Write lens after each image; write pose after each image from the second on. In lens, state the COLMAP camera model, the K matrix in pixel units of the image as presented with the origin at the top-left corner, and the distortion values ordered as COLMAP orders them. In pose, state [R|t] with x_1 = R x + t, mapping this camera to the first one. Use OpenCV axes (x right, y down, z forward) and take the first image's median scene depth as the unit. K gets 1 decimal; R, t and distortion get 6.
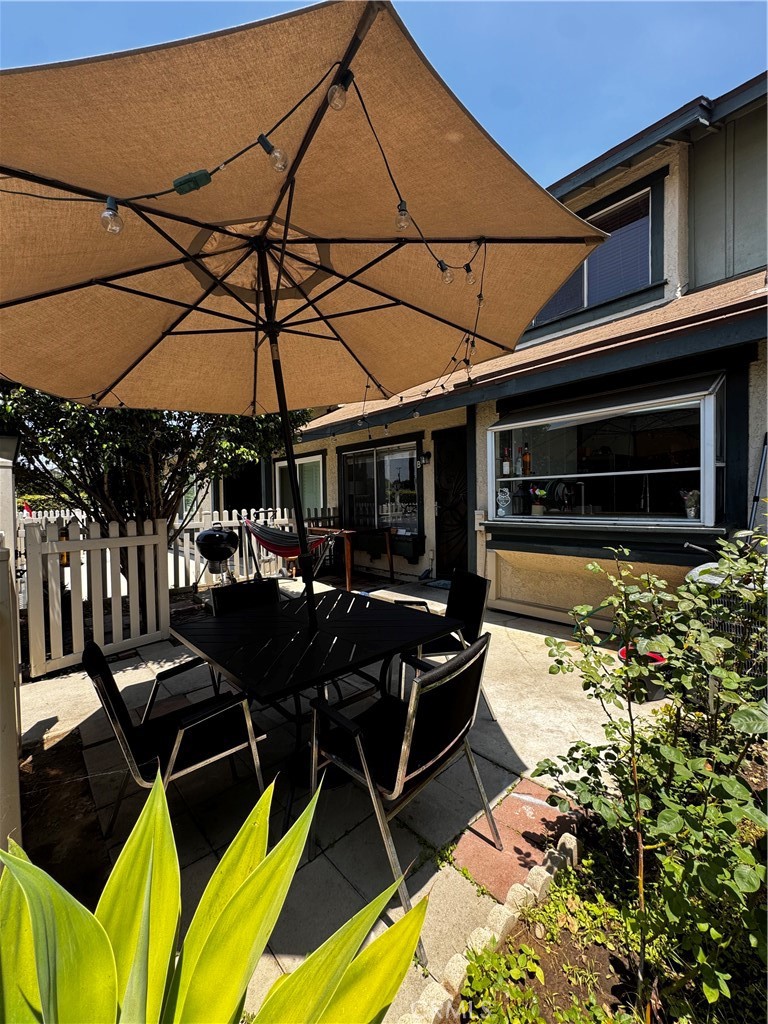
lens RADIAL K [[411.9, 0, 384.0], [0, 411.9, 513.4], [0, 0, 1]] dist [-0.003446, -0.000534]
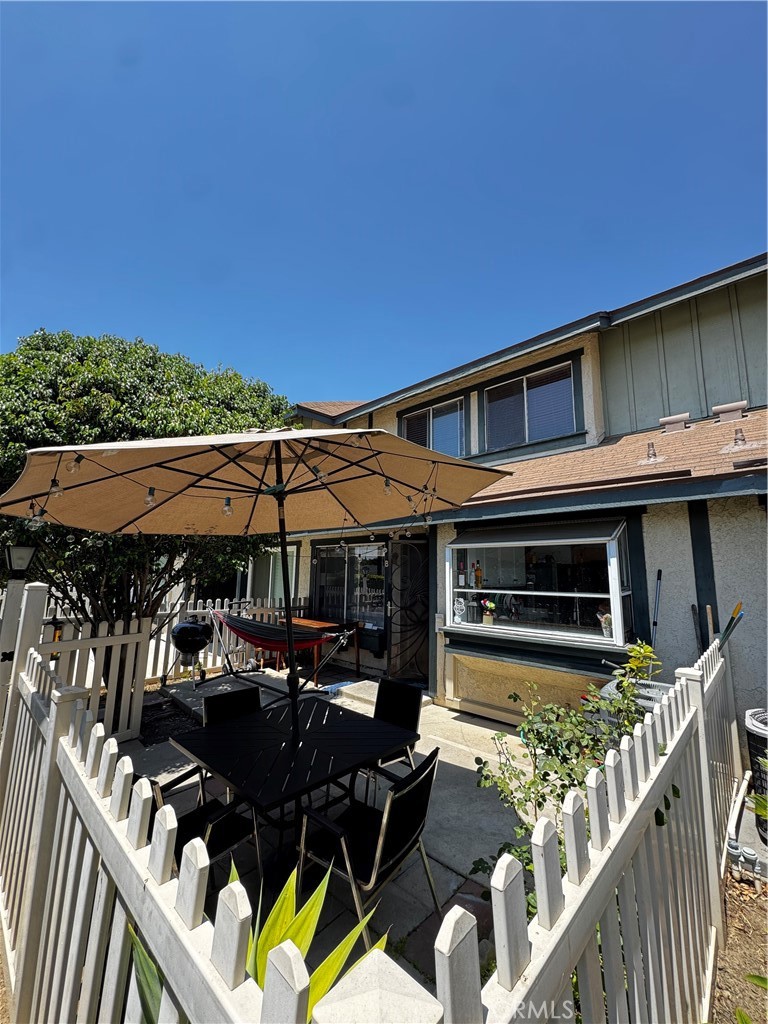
lens RADIAL K [[411.9, 0, 385.4], [0, 411.9, 510.2], [0, 0, 1]] dist [-0.003446, -0.000534]
pose [[0.995925, 0.046009, 0.077569, -0.017303], [-0.030815, 0.981920, -0.186772, -0.080752], [-0.084760, 0.183620, 0.979336, -0.157448]]
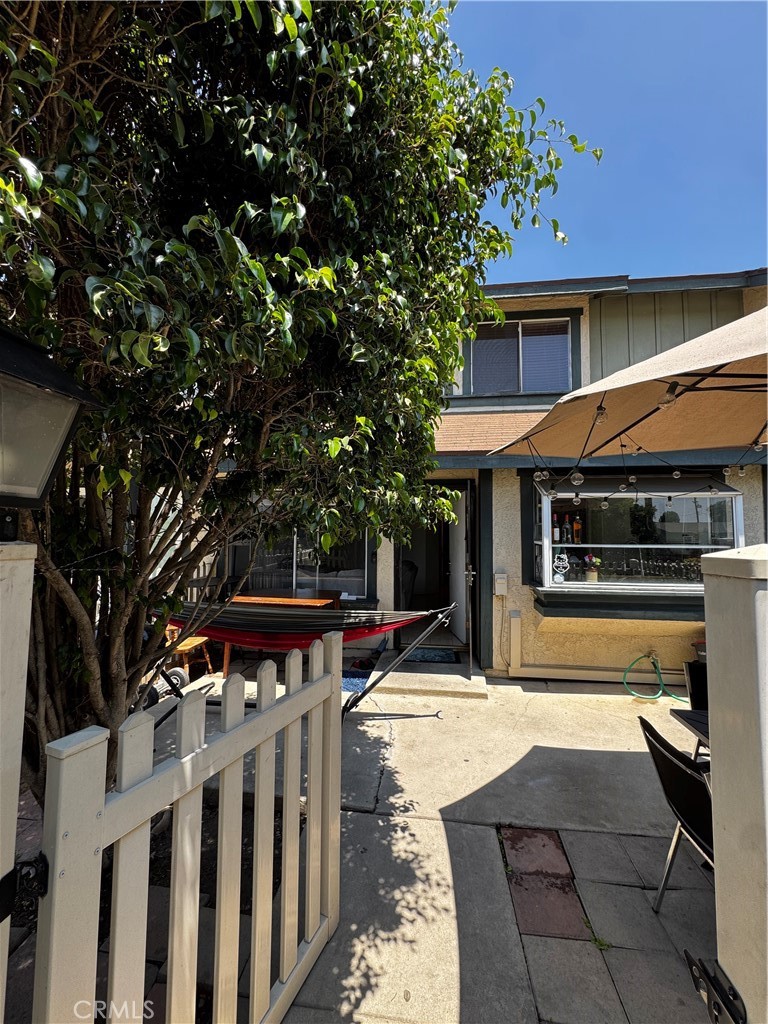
lens RADIAL K [[411.9, 0, 380.3], [0, 411.9, 510.7], [0, 0, 1]] dist [-0.003446, -0.000534]
pose [[0.755695, 0.062098, 0.651974, -0.703820], [0.000136, 0.995480, -0.094974, -0.071949], [-0.654924, 0.071860, 0.752270, 0.520905]]
